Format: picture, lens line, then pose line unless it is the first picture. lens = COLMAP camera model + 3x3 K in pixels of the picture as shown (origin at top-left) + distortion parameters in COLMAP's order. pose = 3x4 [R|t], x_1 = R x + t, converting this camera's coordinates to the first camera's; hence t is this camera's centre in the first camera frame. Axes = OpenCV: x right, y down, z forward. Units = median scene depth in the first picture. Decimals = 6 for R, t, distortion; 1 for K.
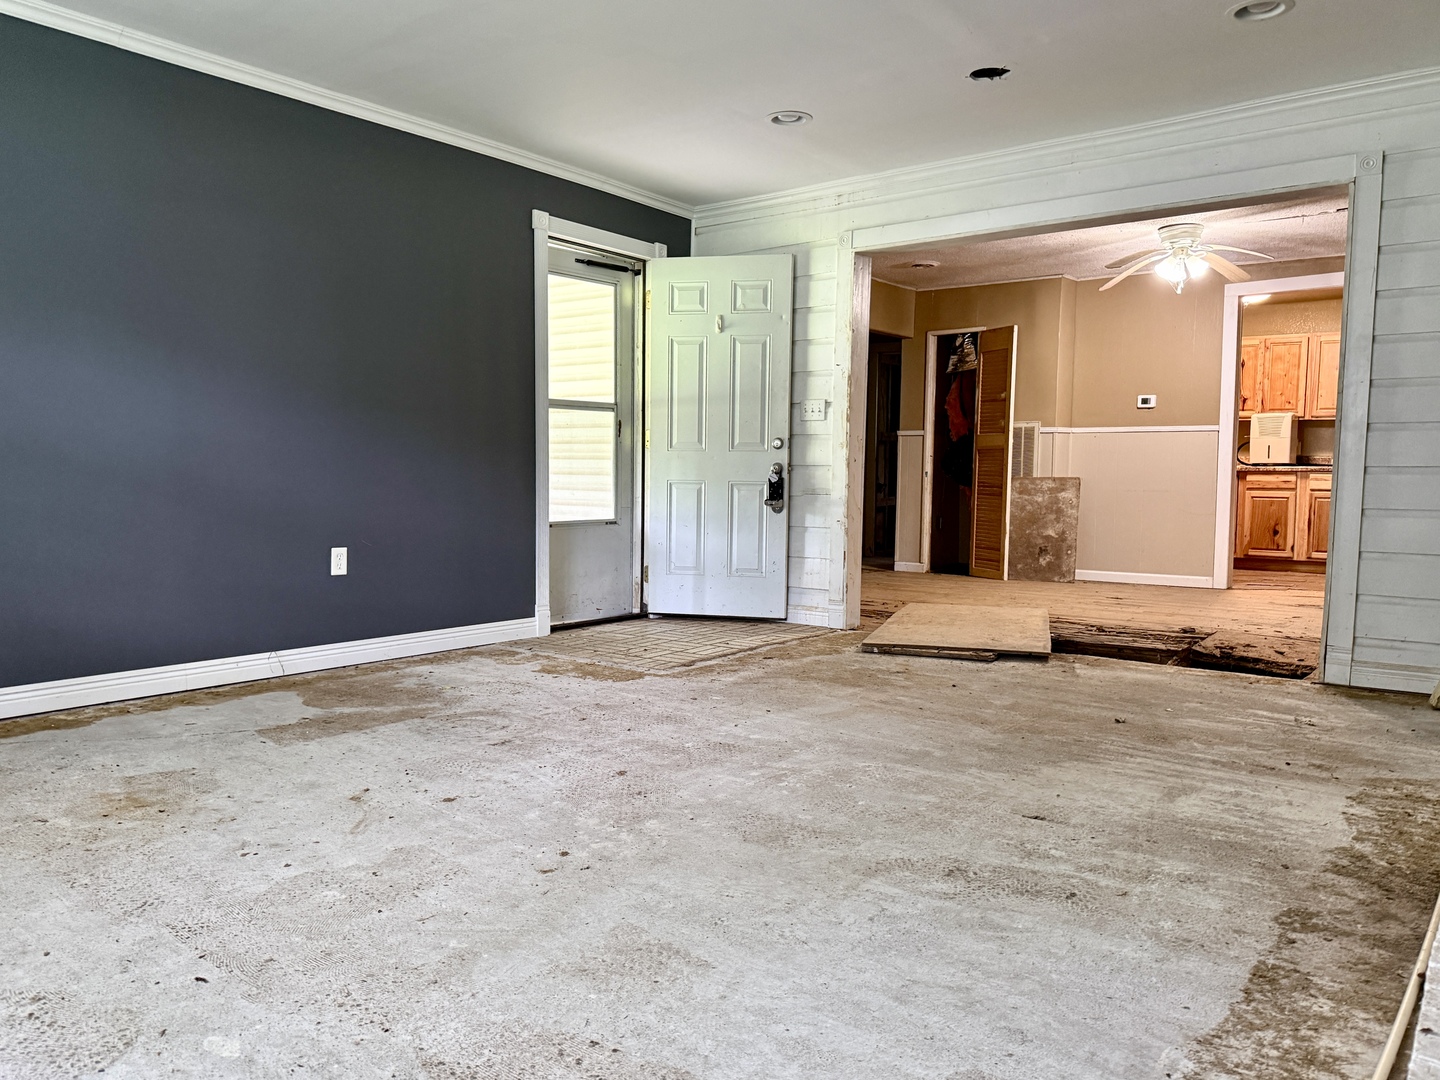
lens RADIAL K [[1076.6, 0, 712.8], [0, 1076.6, 550.0], [0, 0, 1]] dist [0.136741, -0.222133]
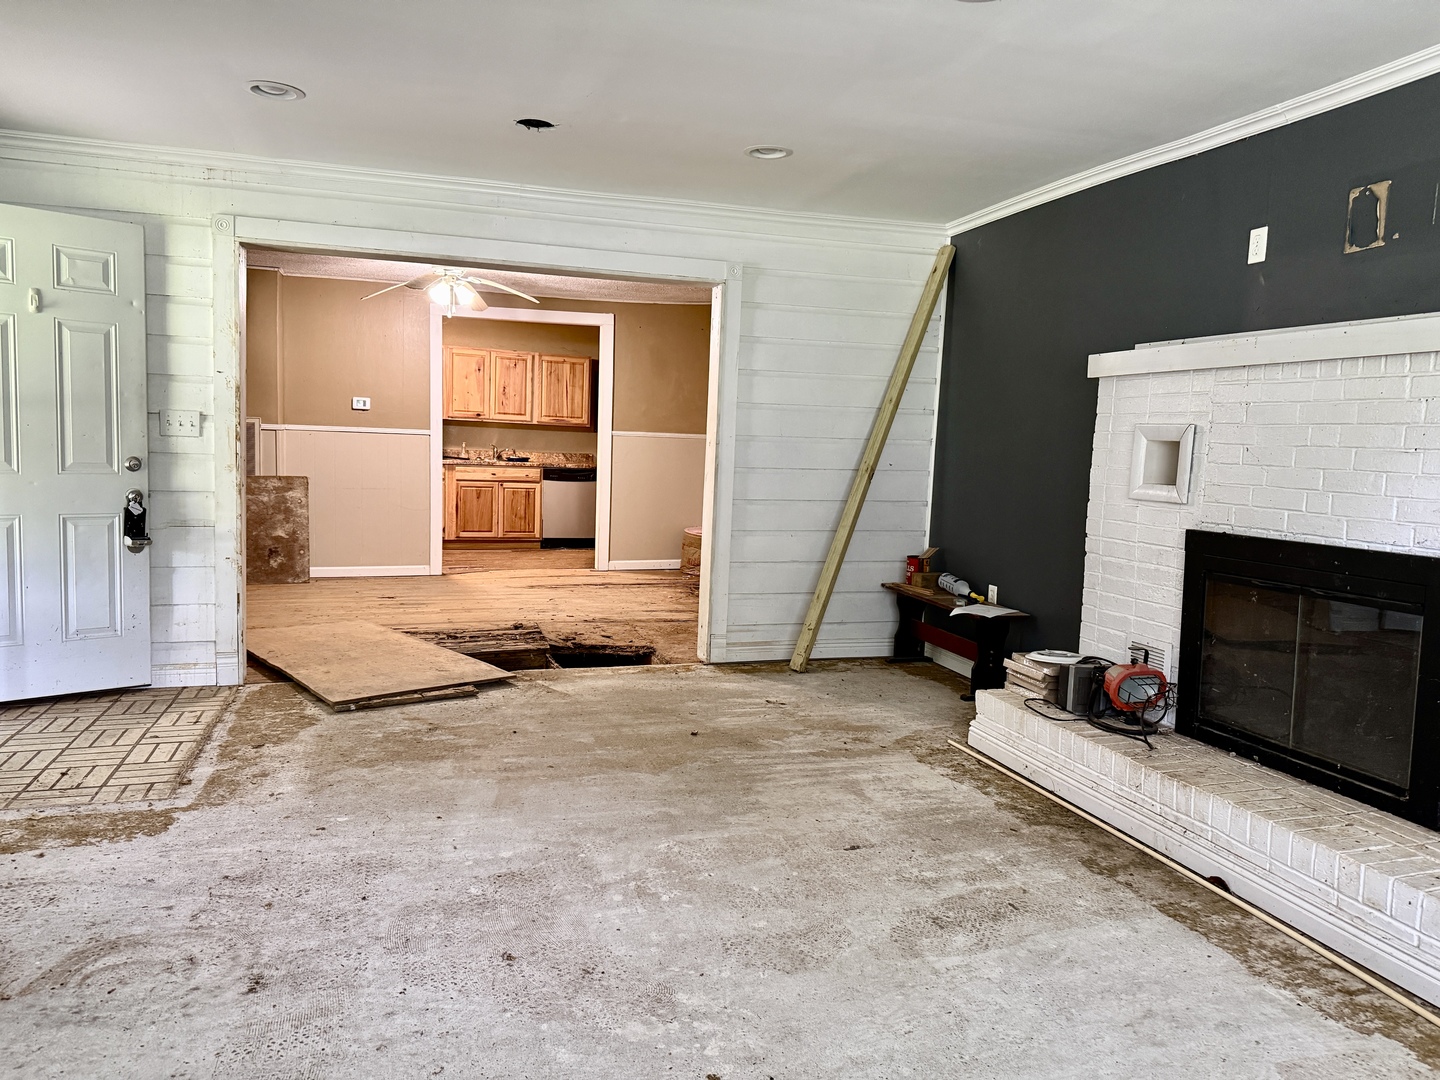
lens RADIAL K [[1007.3, 0, 726.0], [0, 1007.3, 525.5], [0, 0, 1]] dist [0.121128, -0.167730]
pose [[0.565451, -0.057989, 0.822741, -0.519003], [0.034968, 0.998314, 0.046332, -0.123430], [-0.824040, 0.002571, 0.566525, 0.377148]]
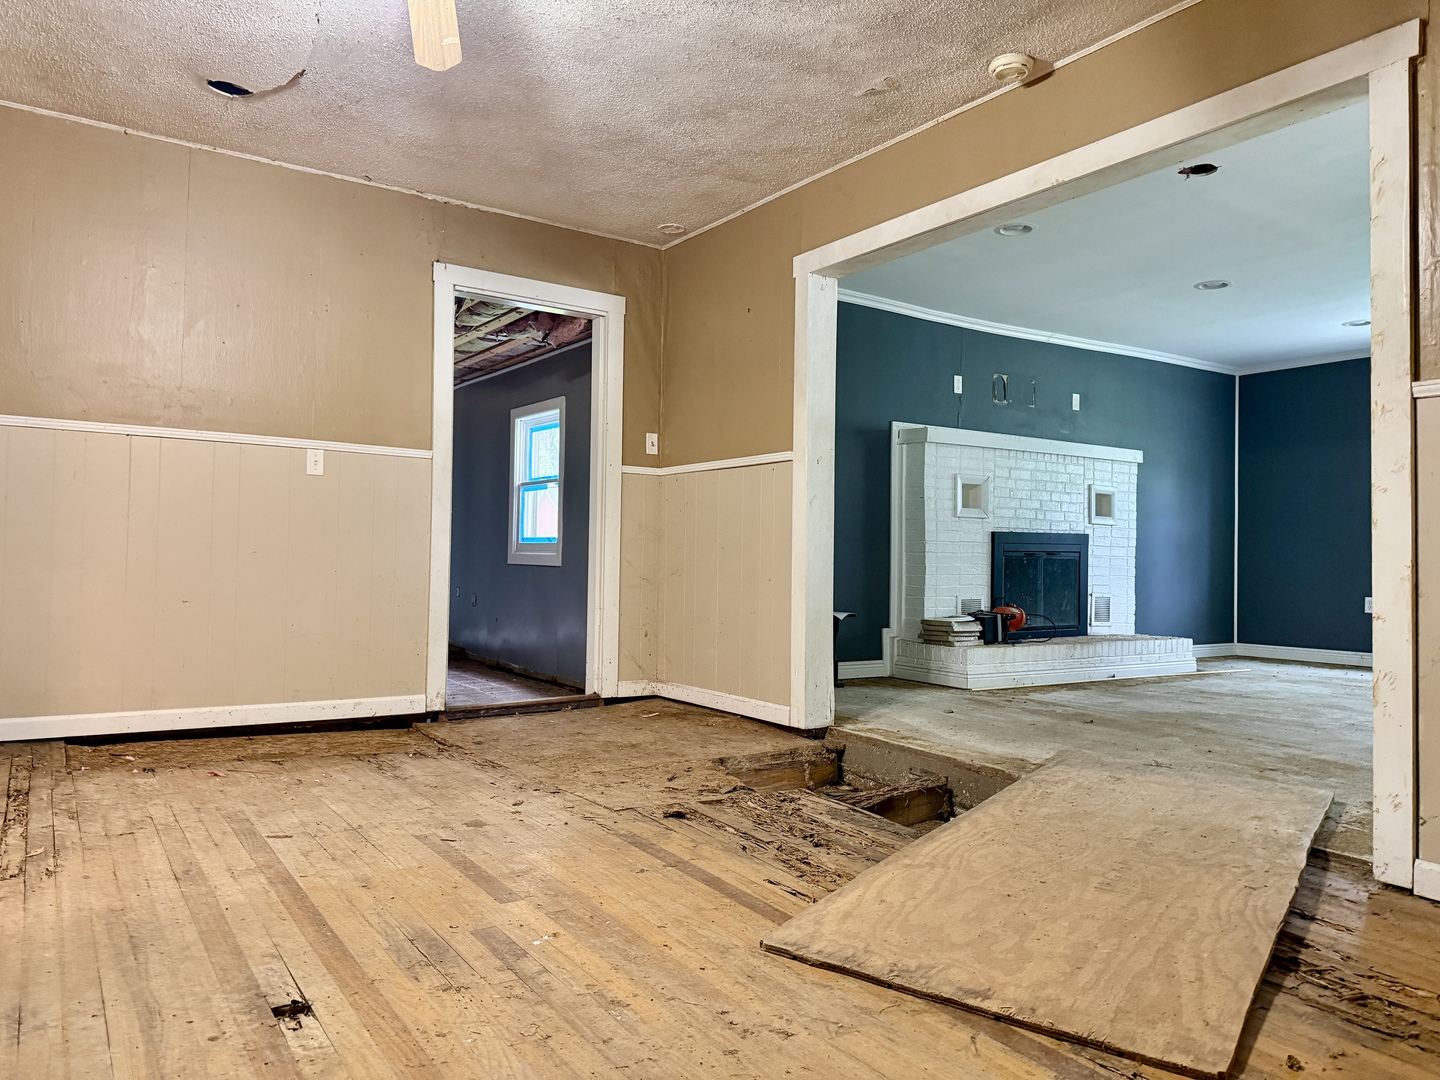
lens RADIAL K [[1010.7, 0, 699.0], [0, 1010.7, 533.1], [0, 0, 1]] dist [0.080876, -0.112458]
pose [[-0.942359, -0.016638, 0.334188, 0.430308], [0.001146, 0.998597, 0.052948, -0.154037], [-0.334600, 0.050279, -0.941018, 2.488489]]
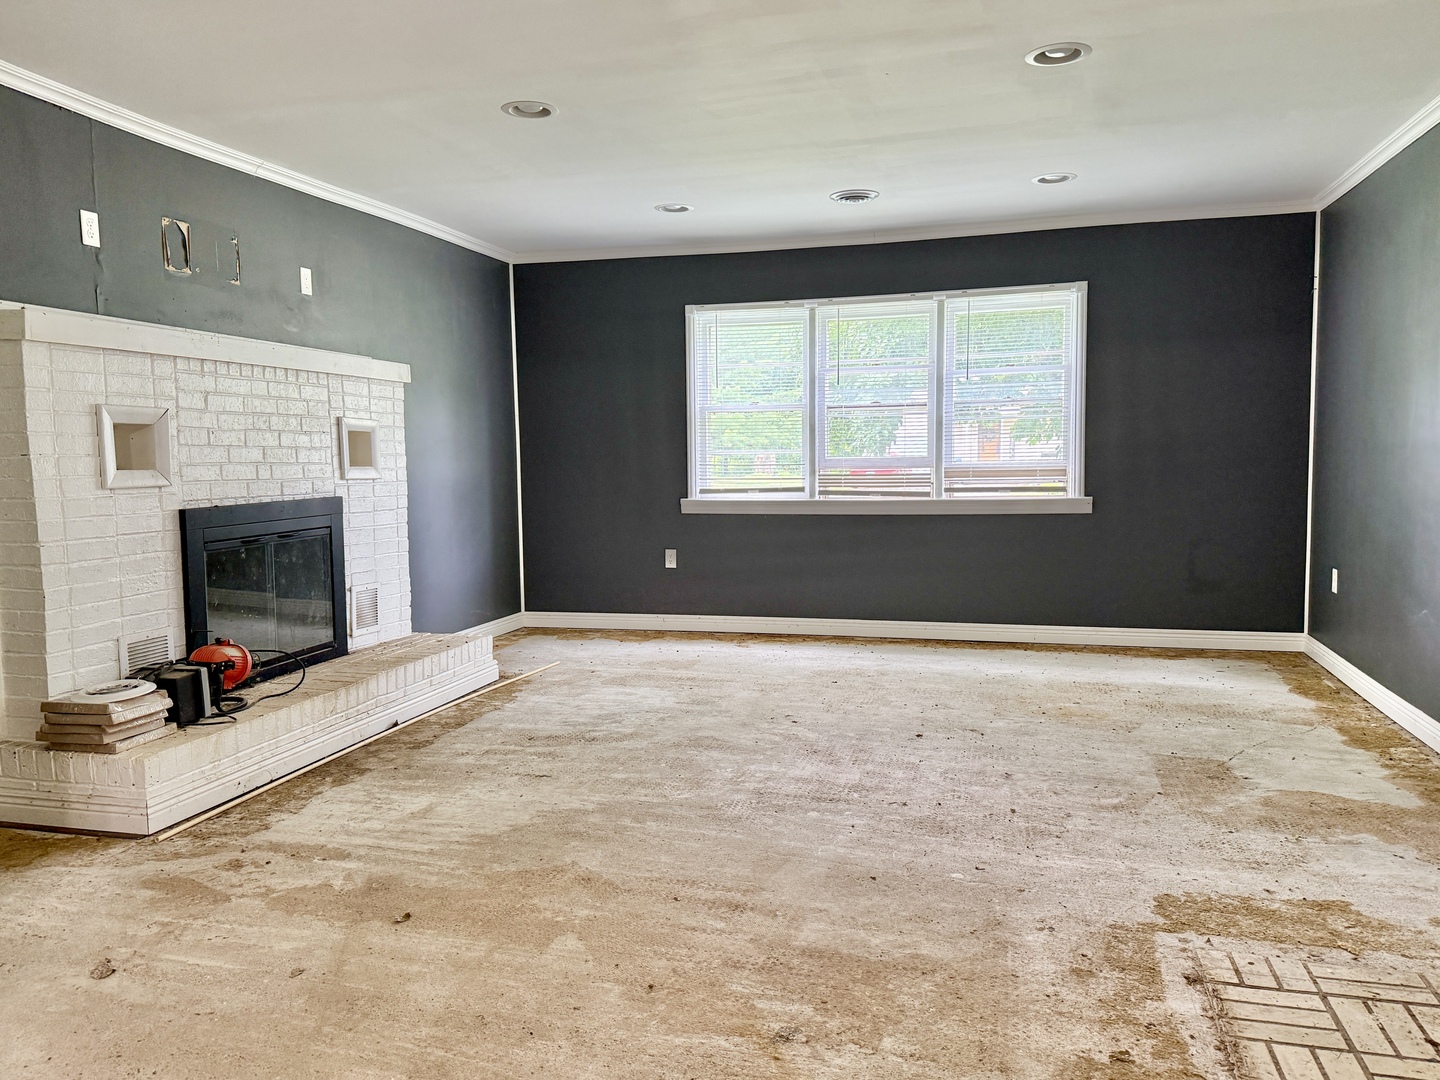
lens RADIAL K [[1076.6, 0, 712.8], [0, 1076.6, 550.0], [0, 0, 1]] dist [0.136741, -0.222133]
pose [[-0.922715, 0.036264, -0.383774, 0.476760], [-0.026414, 0.987277, 0.156799, -0.205012], [0.384577, 0.154818, -0.910017, 1.781565]]
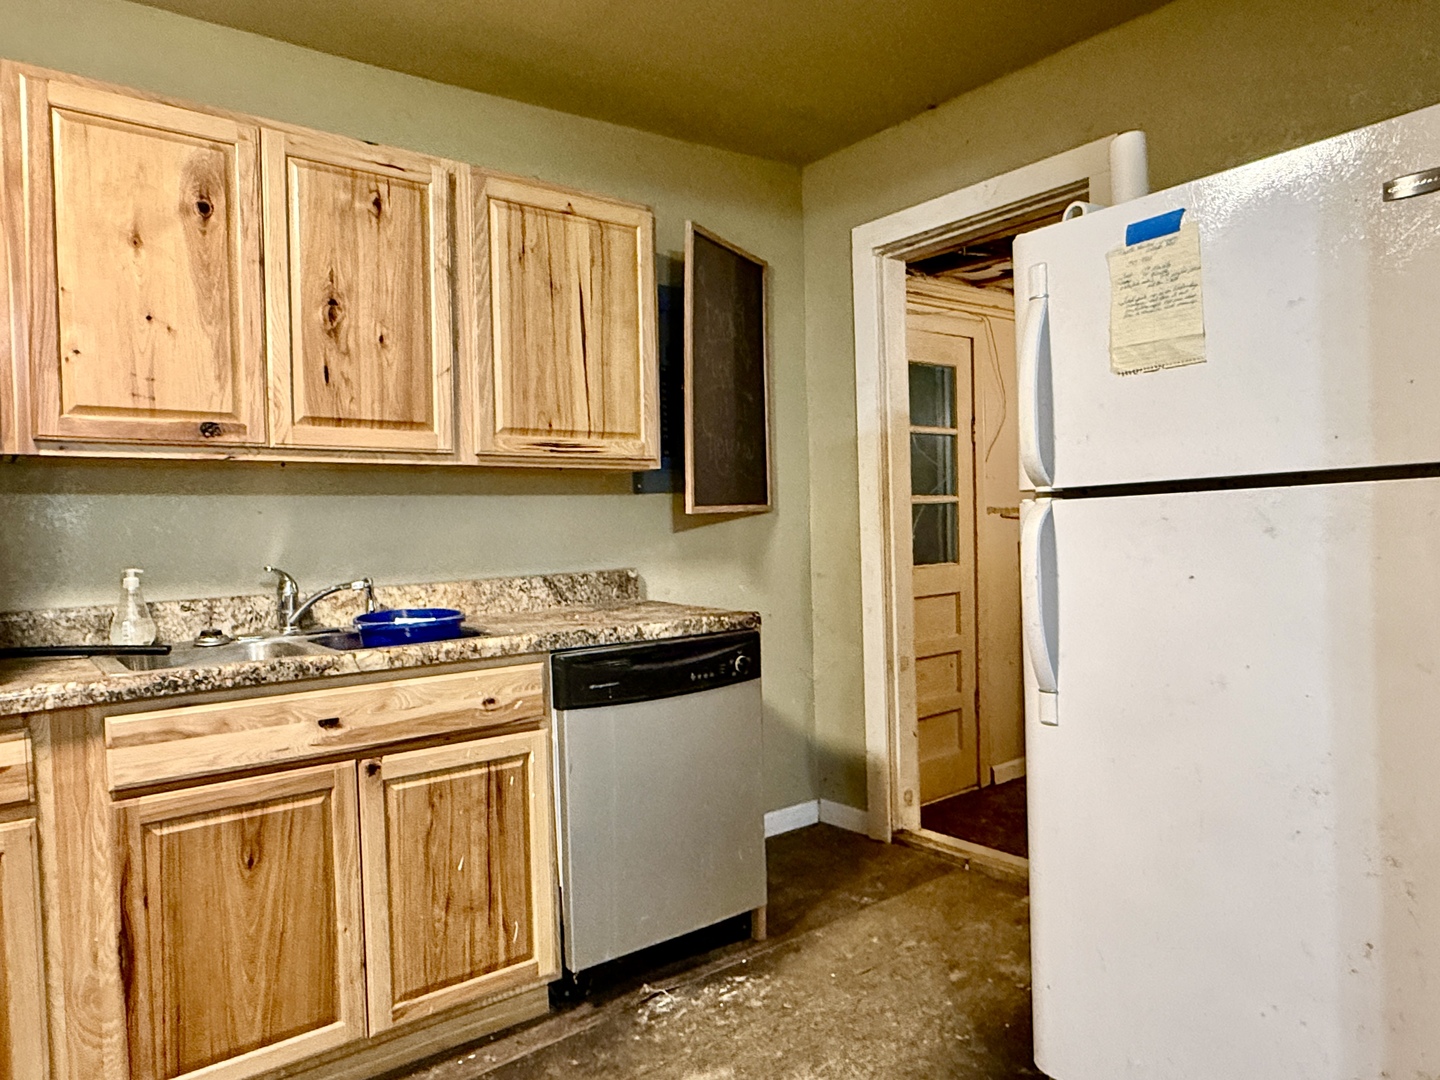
lens RADIAL K [[955.6, 0, 723.5], [0, 955.6, 550.4], [0, 0, 1]] dist [-0.003091, 0.000770]
pose [[0.246463, -0.045985, 0.968061, 1.072812], [0.109461, 0.993803, 0.019340, -0.241557], [-0.962951, 0.101199, 0.249969, 2.246653]]
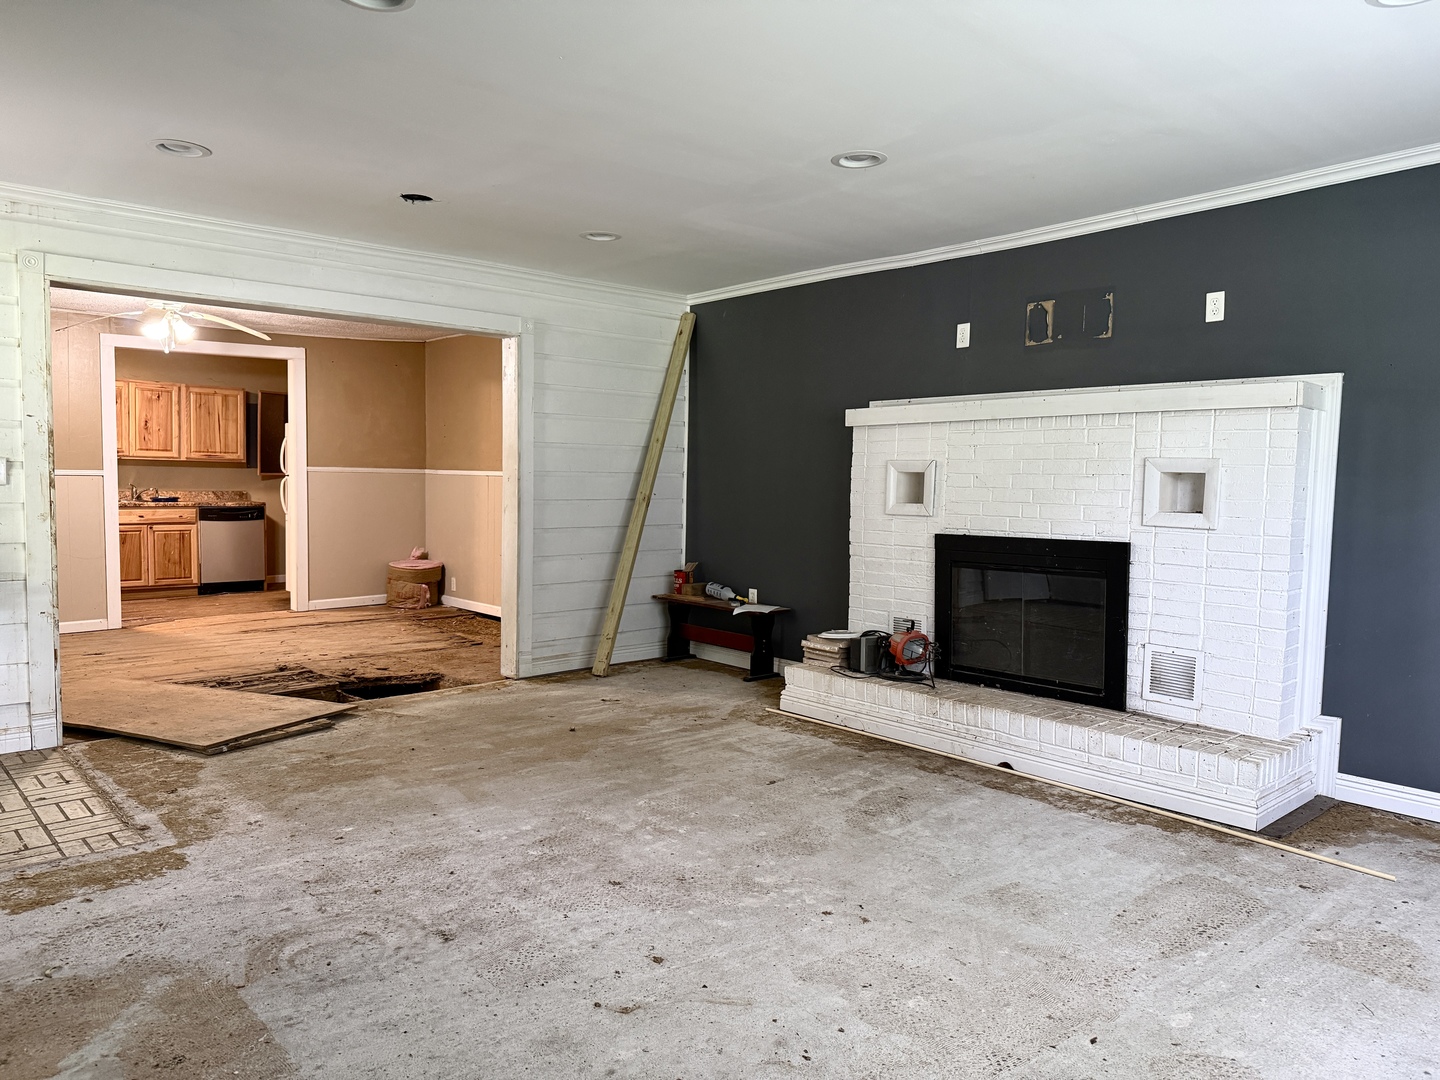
lens RADIAL K [[1001.5, 0, 725.5], [0, 1001.5, 538.7], [0, 0, 1]] dist [0.098925, -0.108405]
pose [[0.171787, -0.063701, 0.983072, -0.863188], [0.065091, 0.996461, 0.053194, -0.144086], [-0.982981, 0.054852, 0.175326, 0.613697]]
